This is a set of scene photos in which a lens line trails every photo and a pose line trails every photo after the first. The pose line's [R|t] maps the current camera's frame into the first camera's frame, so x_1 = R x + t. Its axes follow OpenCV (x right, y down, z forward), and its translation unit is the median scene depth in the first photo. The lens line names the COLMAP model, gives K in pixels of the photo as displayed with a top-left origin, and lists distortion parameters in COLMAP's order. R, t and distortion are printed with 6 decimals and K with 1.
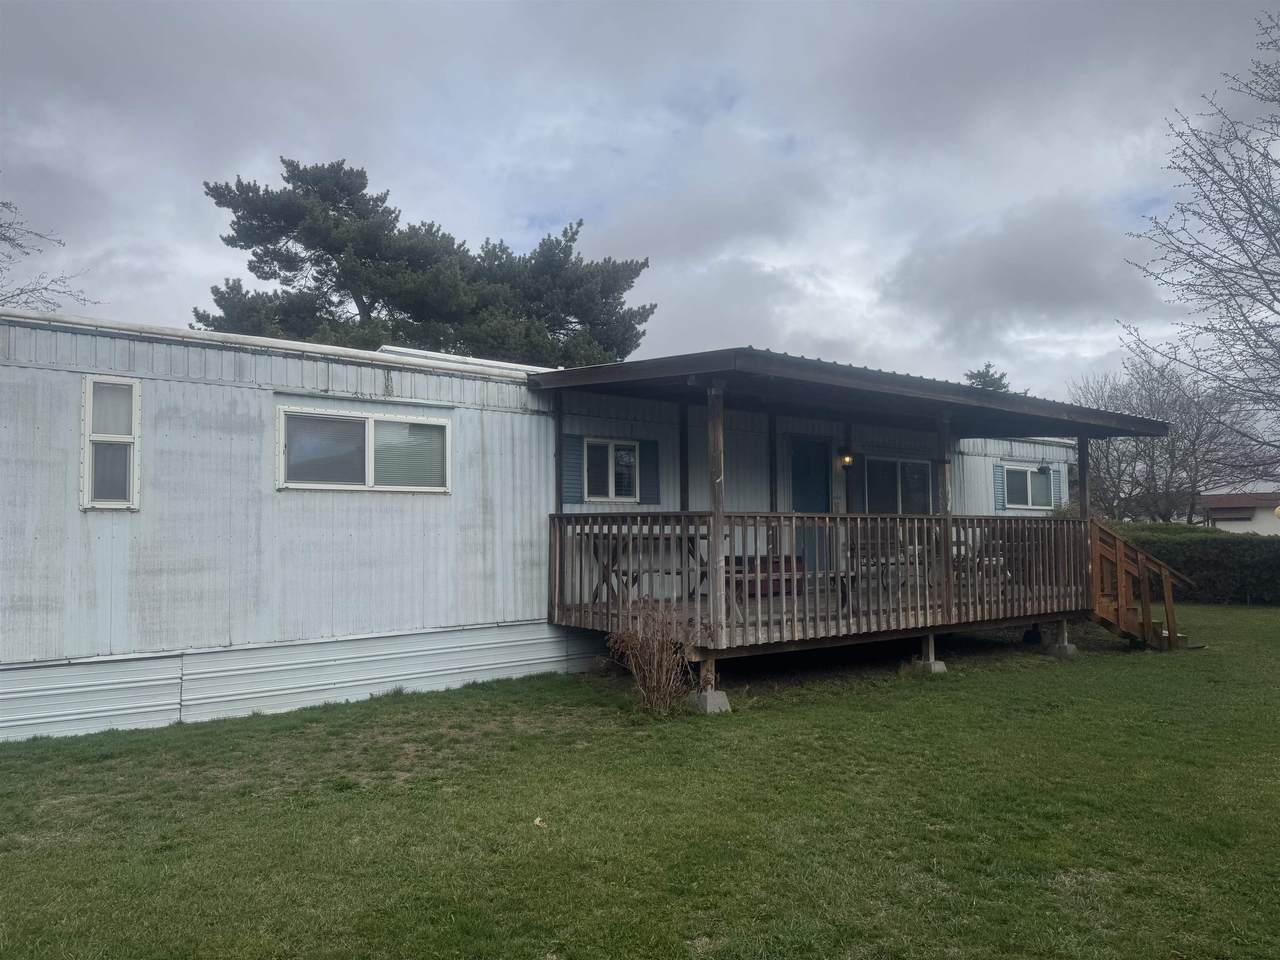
lens RADIAL K [[895.9, 0, 640.0], [0, 895.9, 480.0], [0, 0, 1]] dist [0.027046, -0.000343]
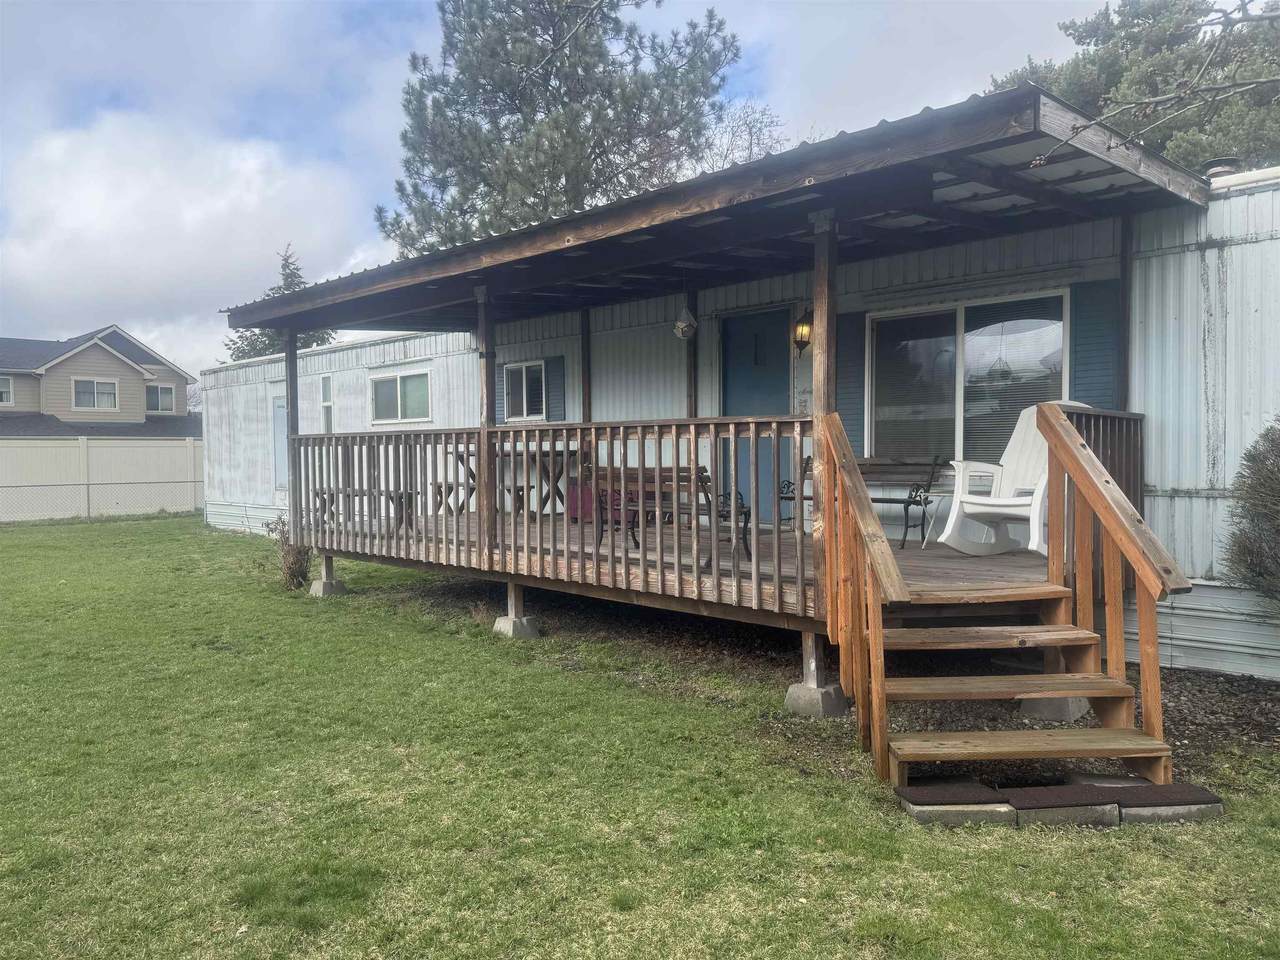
lens RADIAL K [[895.9, 0, 640.0], [0, 895.9, 480.0], [0, 0, 1]] dist [0.027046, -0.000343]
pose [[0.124792, 0.053884, -0.990719, 1.041538], [0.091972, 0.993597, 0.065626, 0.038475], [0.987911, -0.099307, 0.119037, 0.955446]]
